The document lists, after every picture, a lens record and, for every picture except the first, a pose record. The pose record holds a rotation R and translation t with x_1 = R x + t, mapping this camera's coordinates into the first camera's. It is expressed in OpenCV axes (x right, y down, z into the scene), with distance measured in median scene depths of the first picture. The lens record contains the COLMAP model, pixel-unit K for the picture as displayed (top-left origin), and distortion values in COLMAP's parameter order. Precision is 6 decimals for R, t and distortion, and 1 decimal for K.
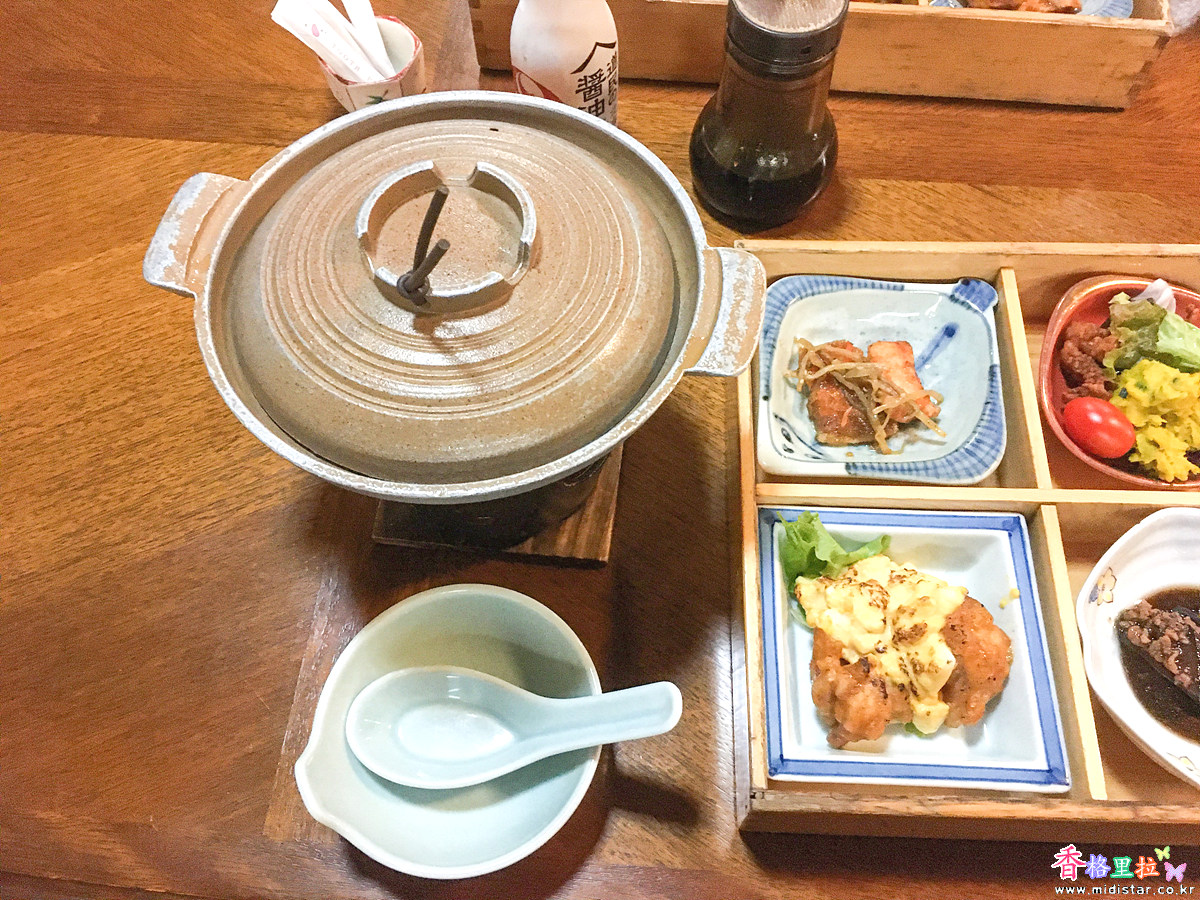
lens RADIAL K [[1000.6, 0, 605.3], [0, 1000.6, 448.5], [0, 0, 1]] dist [0.048814, -0.013305]
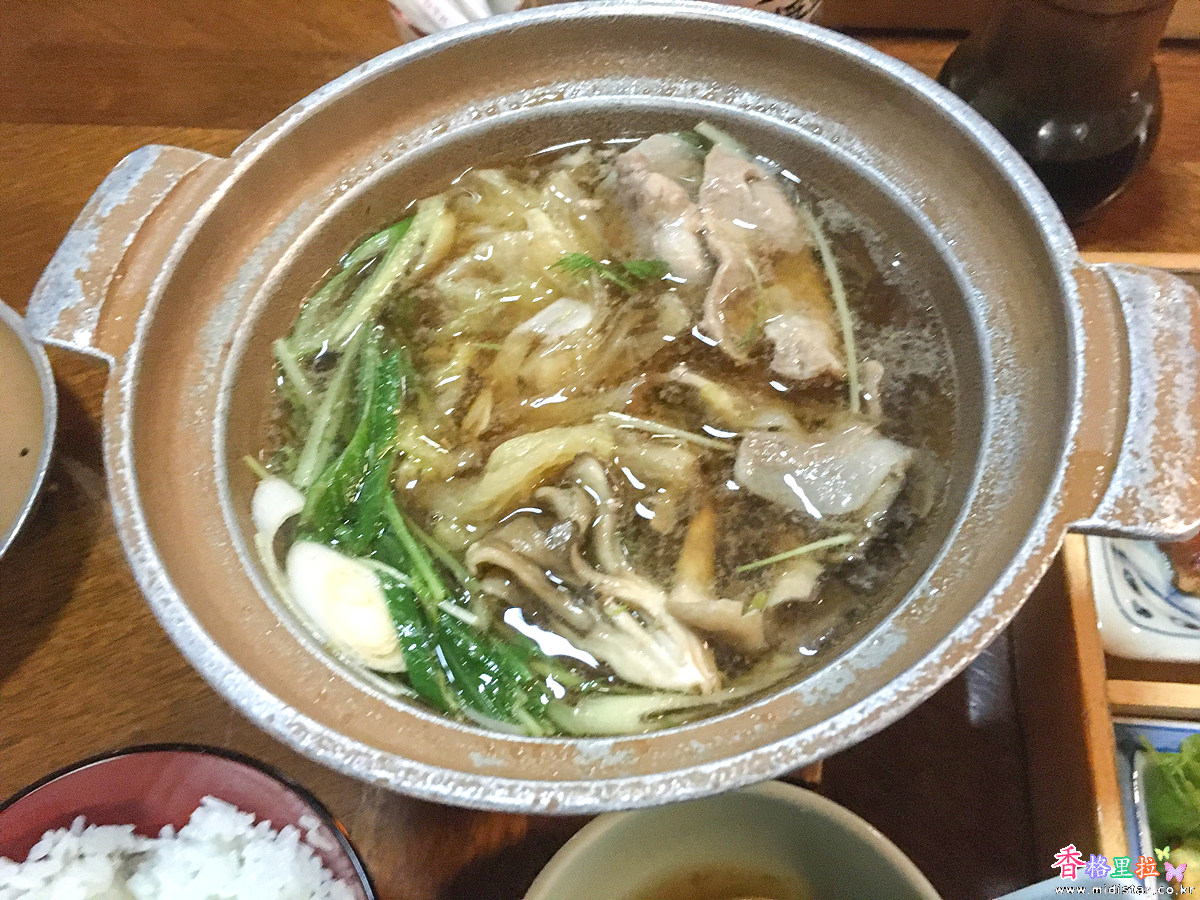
lens RADIAL K [[1000.6, 0, 596.4], [0, 1000.6, 452.0], [0, 0, 1]] dist [0.048814, -0.013305]
pose [[0.993194, 0.013149, -0.115729, -0.080173], [-0.015036, 0.999768, -0.015440, -0.095417], [0.115500, 0.017075, 0.993161, 0.471514]]
